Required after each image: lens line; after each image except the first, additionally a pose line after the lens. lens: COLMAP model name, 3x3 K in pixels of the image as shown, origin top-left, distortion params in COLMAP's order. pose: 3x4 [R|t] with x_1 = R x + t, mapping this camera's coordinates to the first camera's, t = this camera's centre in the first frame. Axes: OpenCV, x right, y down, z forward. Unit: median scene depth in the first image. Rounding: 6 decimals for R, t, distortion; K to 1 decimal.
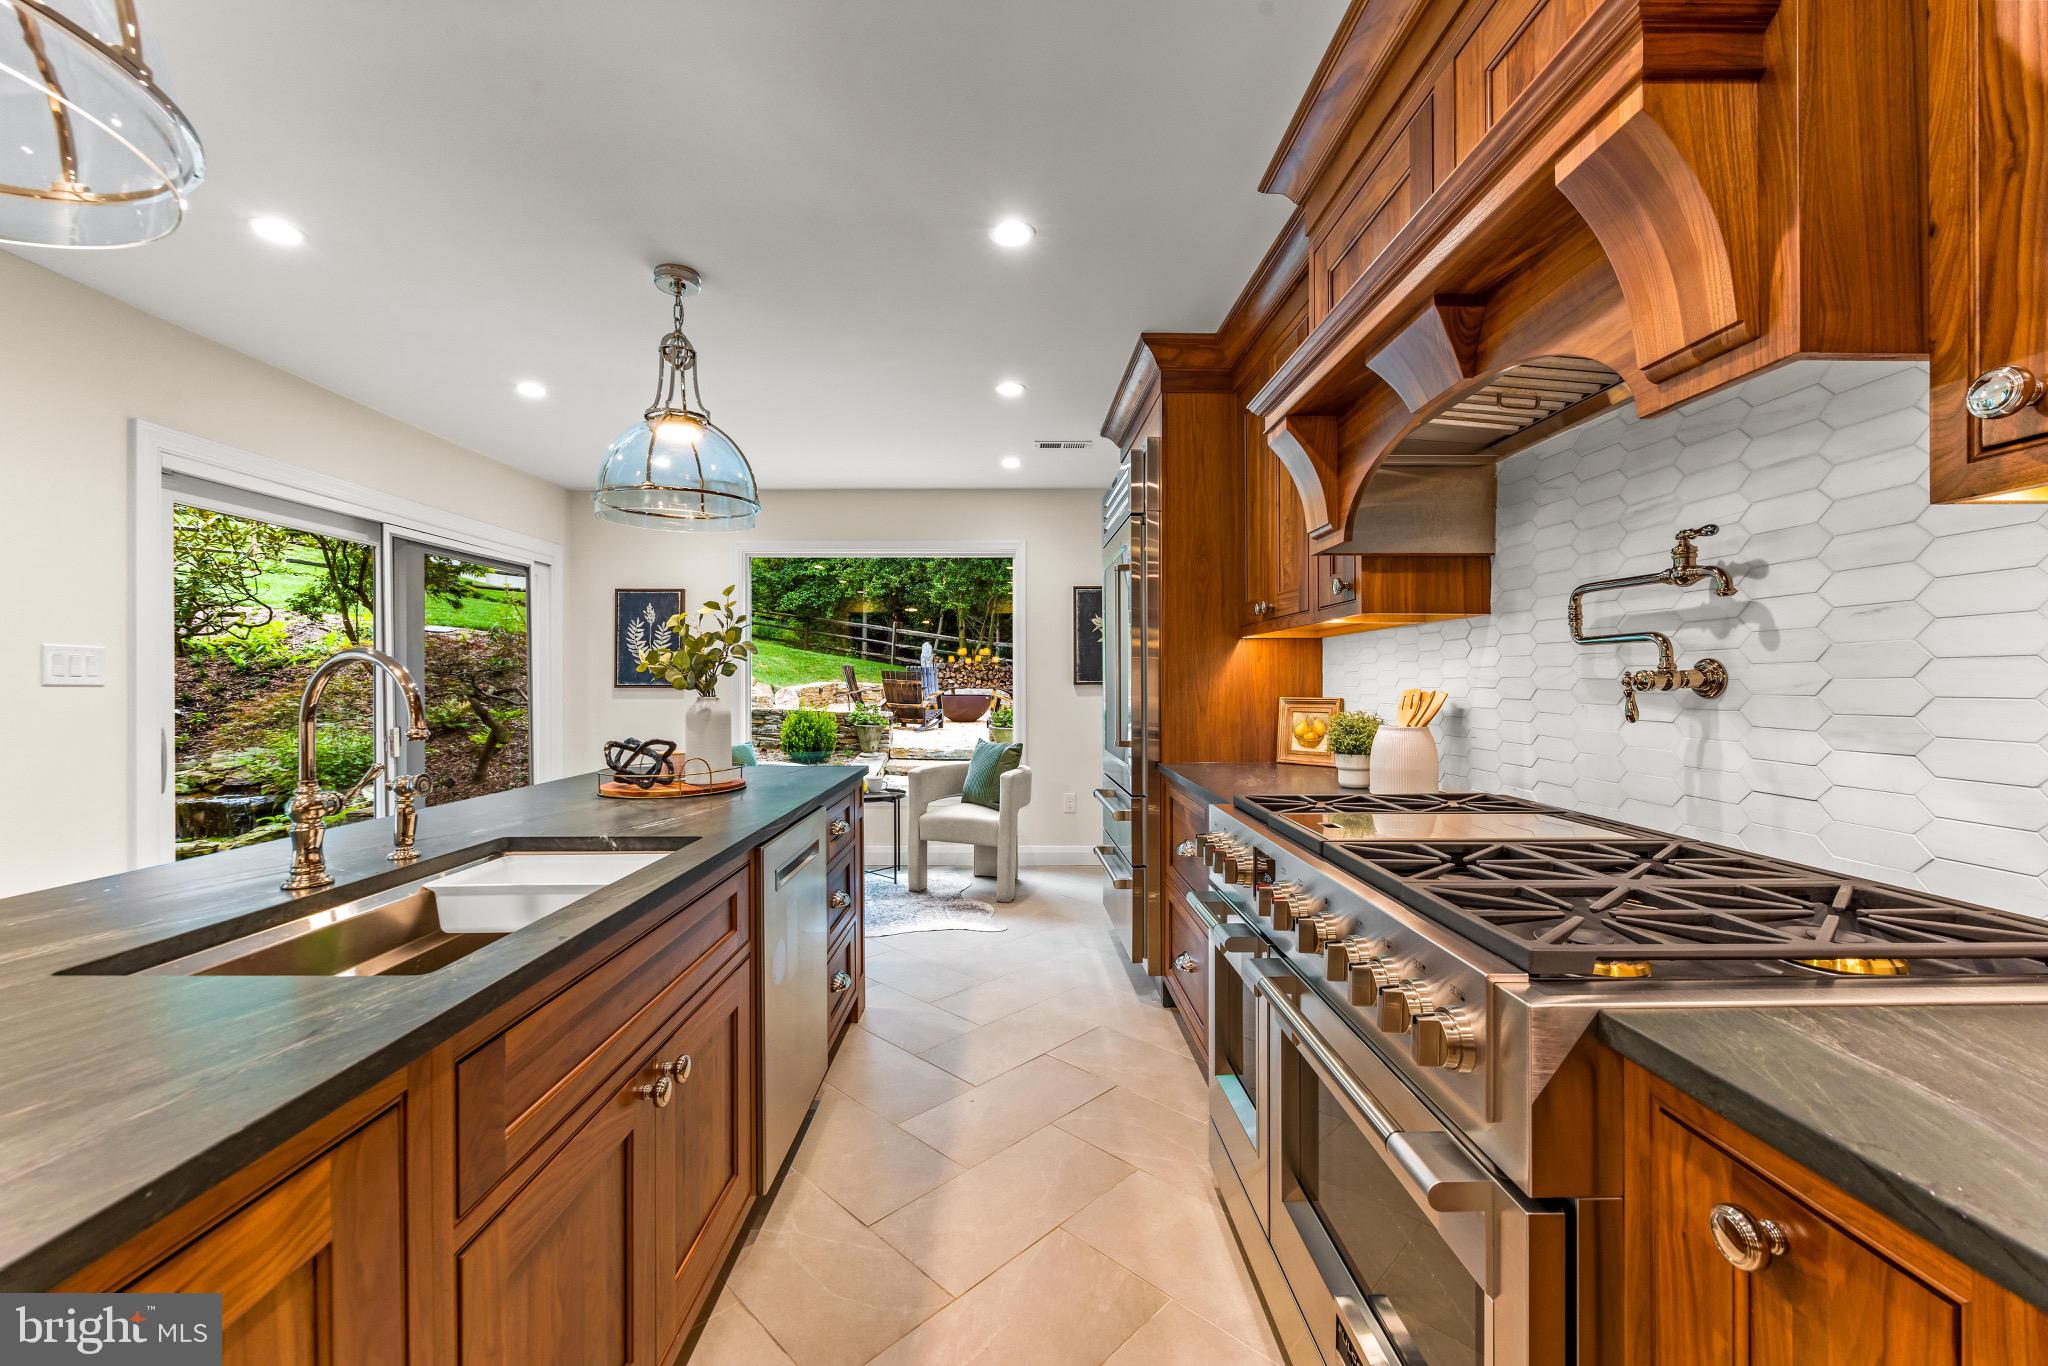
lens RADIAL K [[815.5, 0, 1018.4], [0, 815.5, 677.6], [0, 0, 1]] dist [-0.000111, -0.000003]
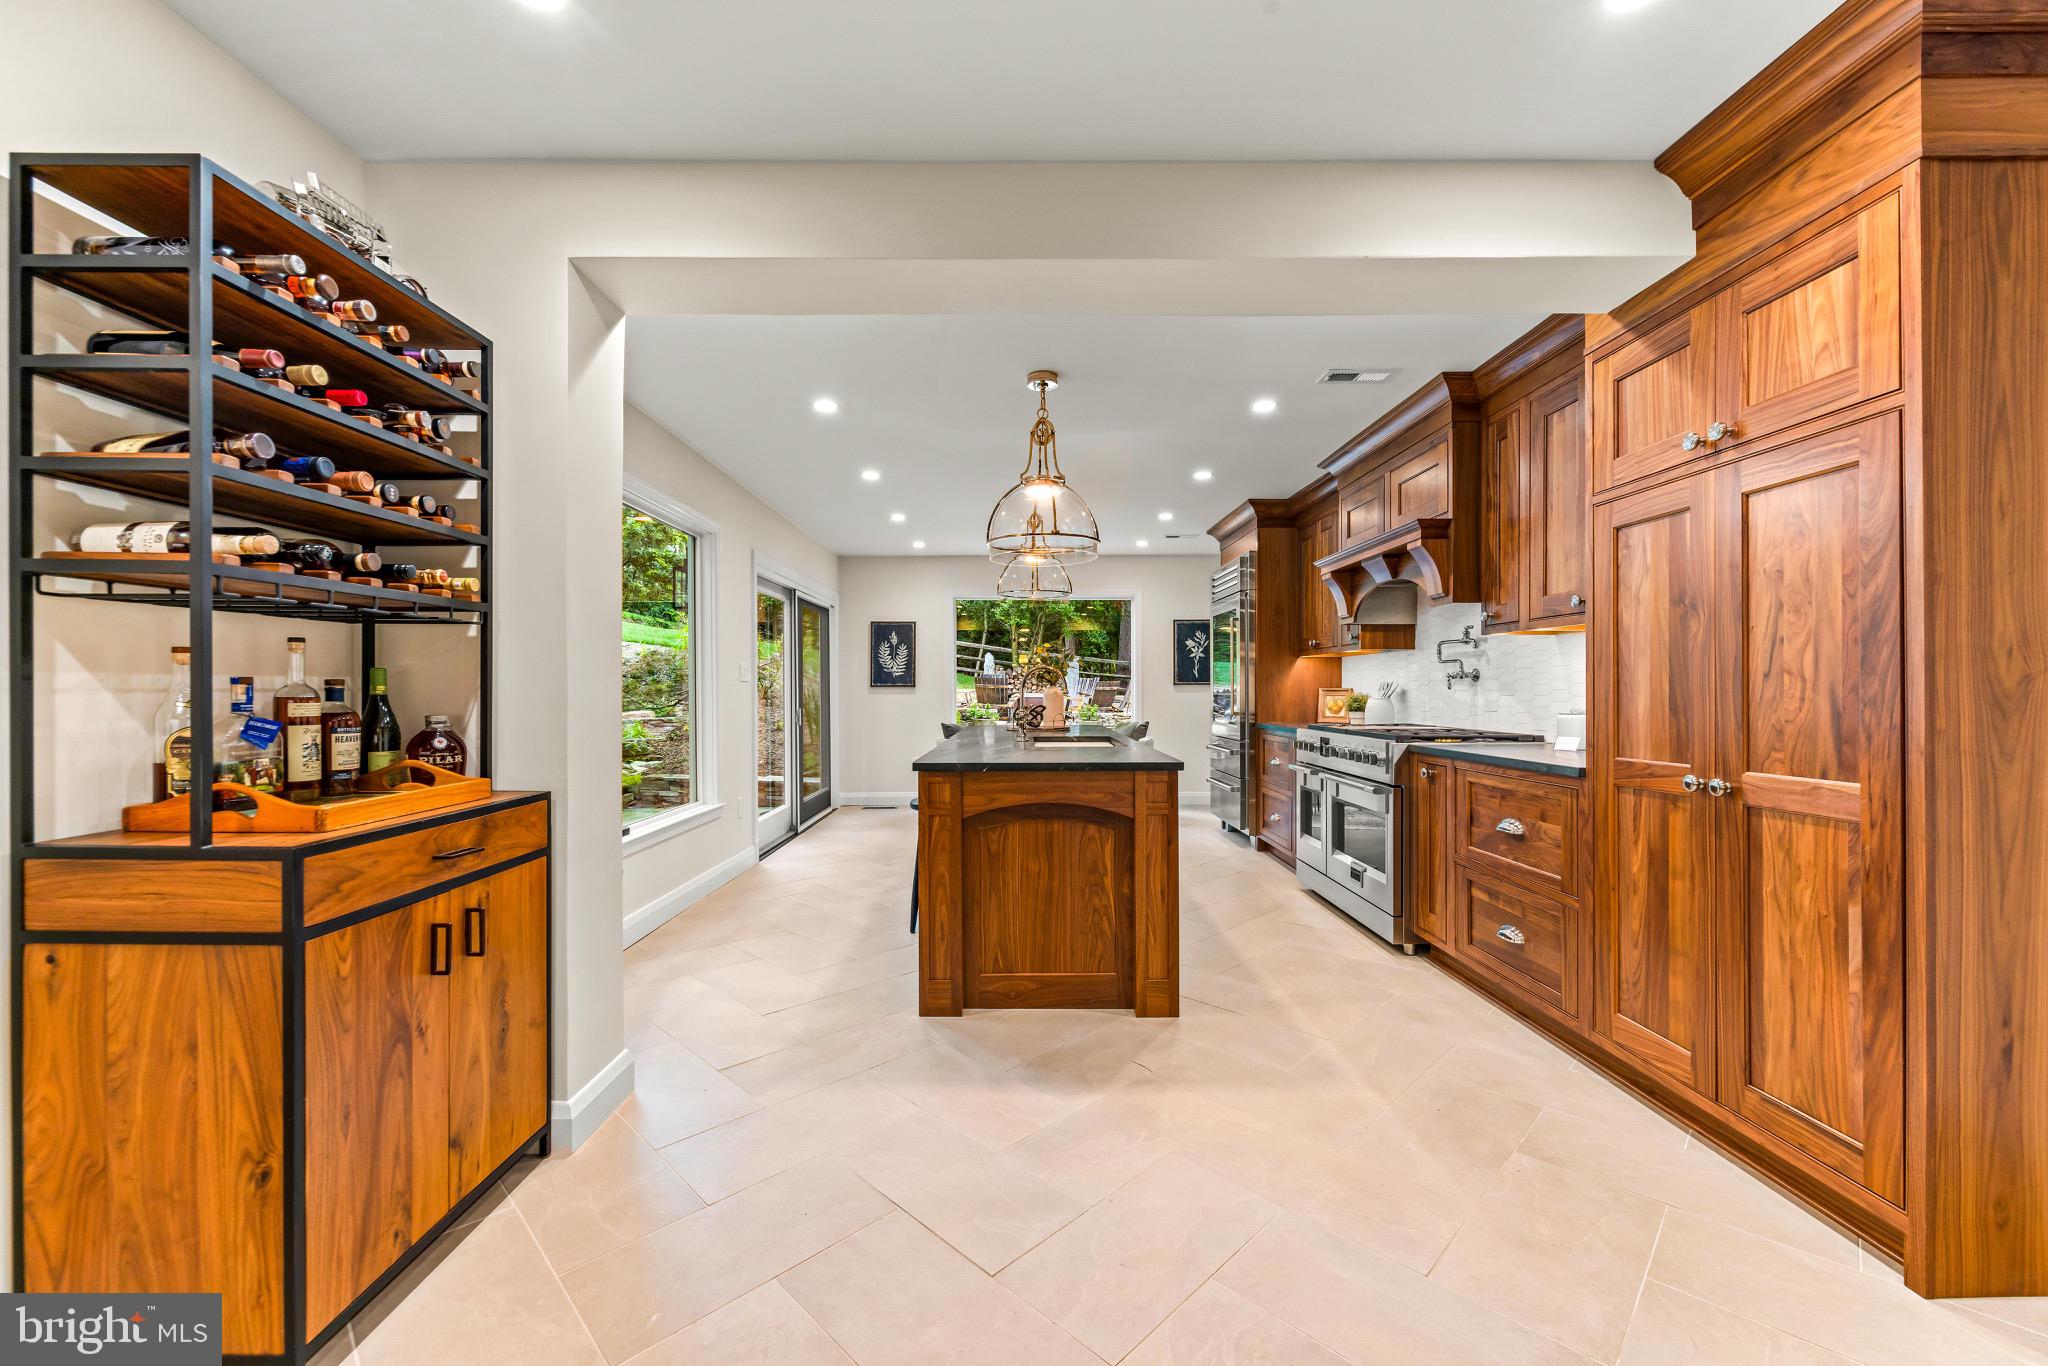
lens RADIAL K [[834.5, 0, 1016.7], [0, 834.5, 693.6], [0, 0, 1]] dist [0.000162, 0.000003]
pose [[0.999997, -0.000366, -0.002547, -0.501870], [0.000388, 0.999962, 0.008660, 0.025298], [0.002544, -0.008661, 0.999959, -1.251106]]
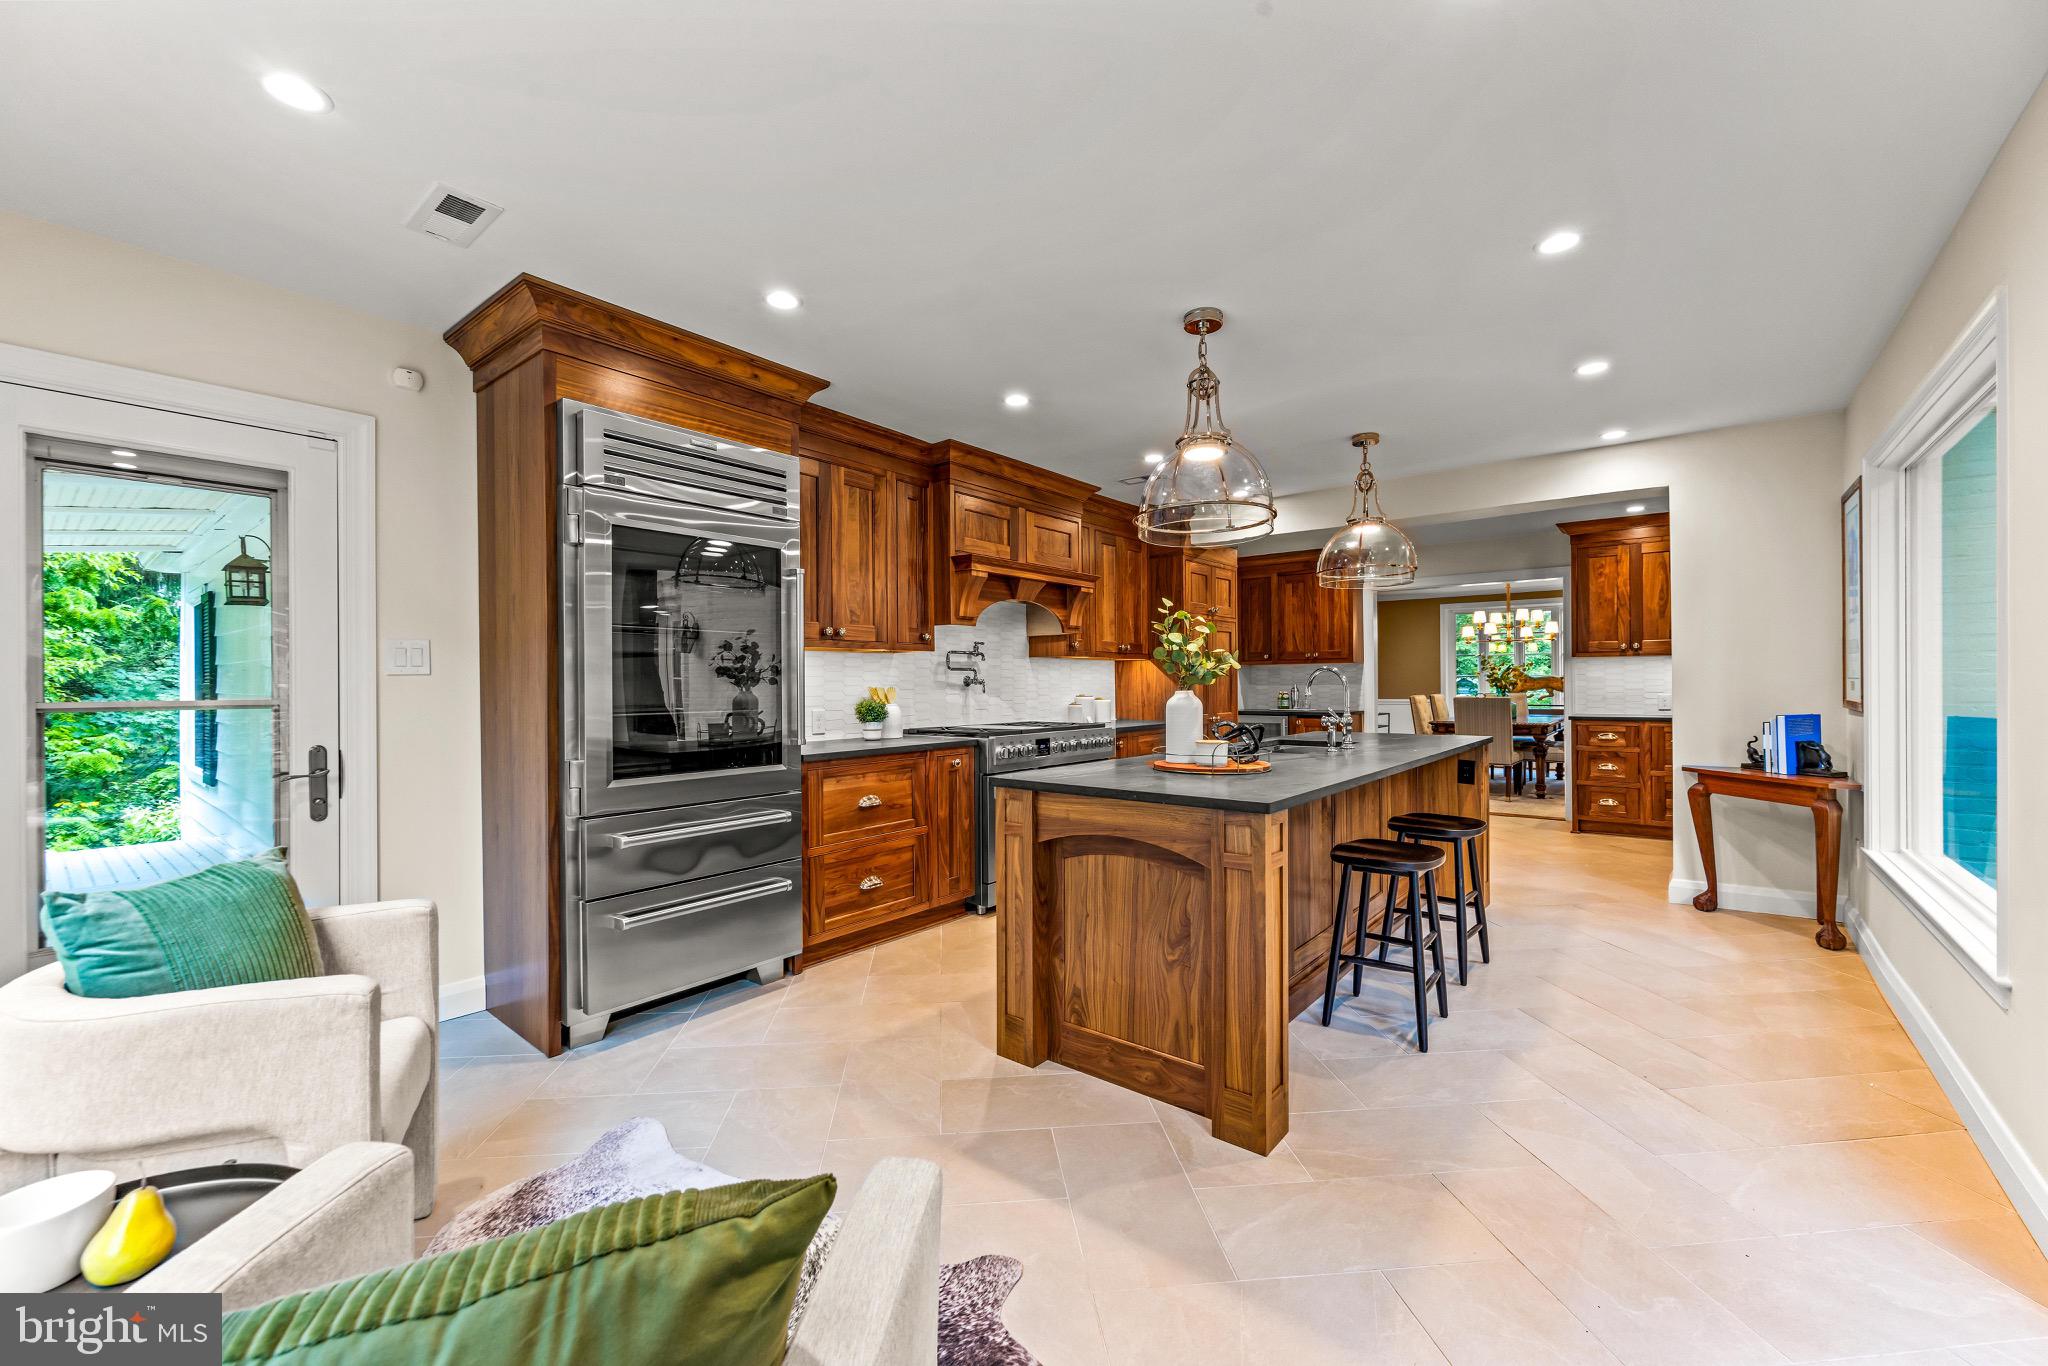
lens RADIAL K [[815.5, 0, 1018.4], [0, 815.5, 677.6], [0, 0, 1]] dist [-0.000111, -0.000003]
pose [[-0.766196, 0.006698, 0.642573, -1.034330], [0.003151, 0.999973, -0.006666, 0.007098], [-0.642600, -0.003083, -0.766196, 2.229425]]
